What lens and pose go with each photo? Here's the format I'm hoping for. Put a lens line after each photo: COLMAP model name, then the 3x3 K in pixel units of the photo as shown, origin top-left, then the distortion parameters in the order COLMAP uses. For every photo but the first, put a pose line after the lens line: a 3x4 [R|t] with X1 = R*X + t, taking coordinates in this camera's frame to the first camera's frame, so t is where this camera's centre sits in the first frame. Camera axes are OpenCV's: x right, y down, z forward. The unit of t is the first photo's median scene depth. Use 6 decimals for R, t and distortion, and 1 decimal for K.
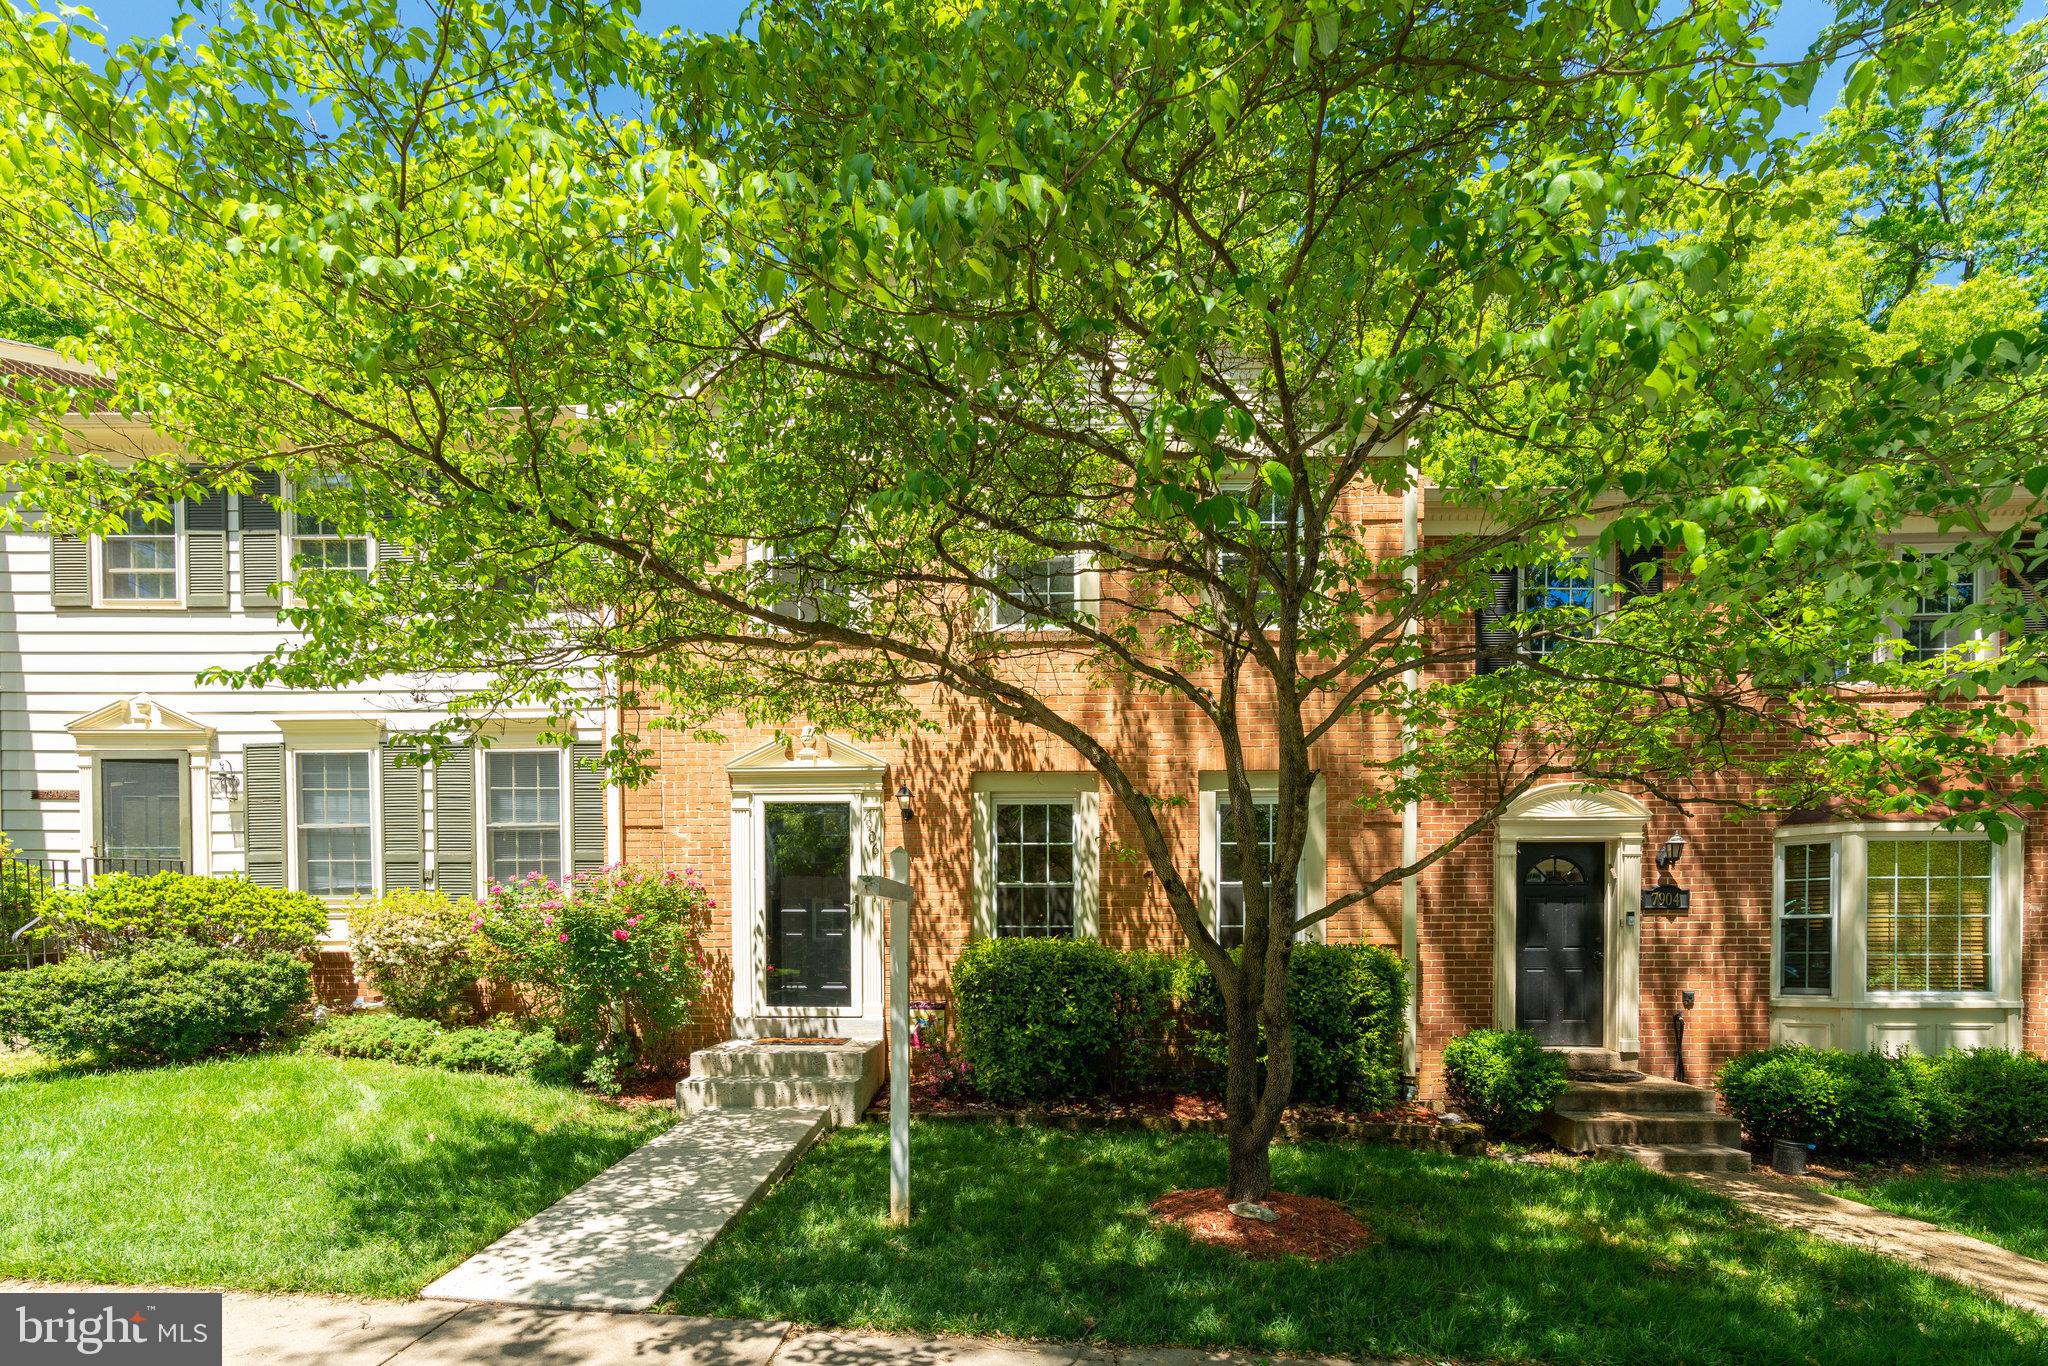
lens RADIAL K [[927.6, 0, 1024.2], [0, 927.6, 879.9], [0, 0, 1]] dist [-0.000611, -0.000247]
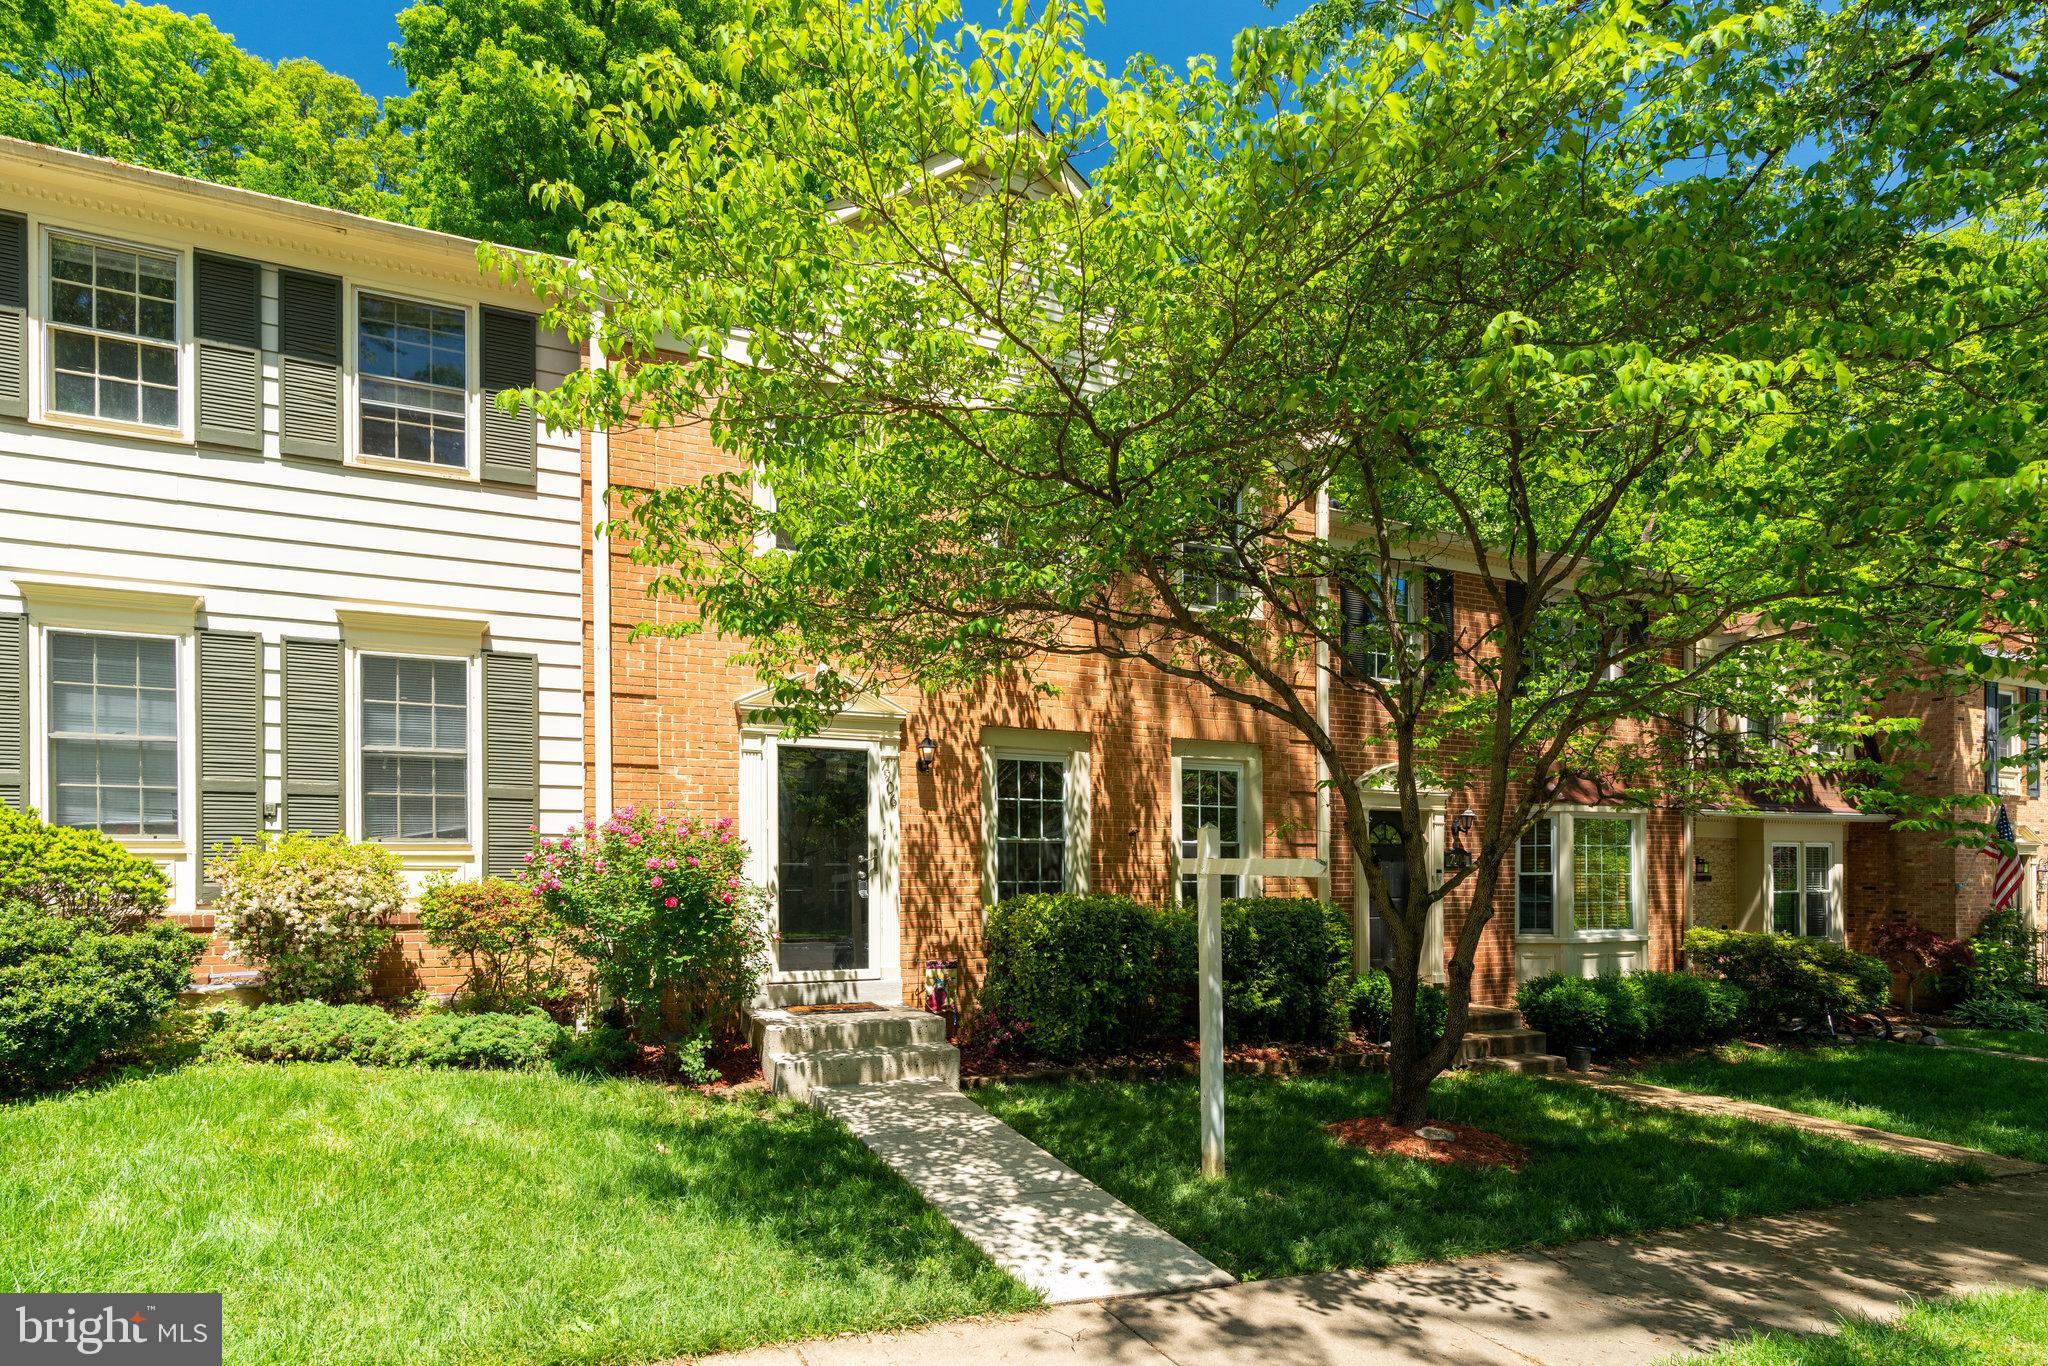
lens RADIAL K [[953.3, 0, 1022.2], [0, 953.3, 777.2], [0, 0, 1]] dist [-0.007853, 0.007982]
pose [[0.915533, 0.045555, 0.399654, -0.425072], [-0.027979, 0.998372, -0.049705, -0.011453], [-0.401268, 0.034325, 0.915317, 0.054092]]
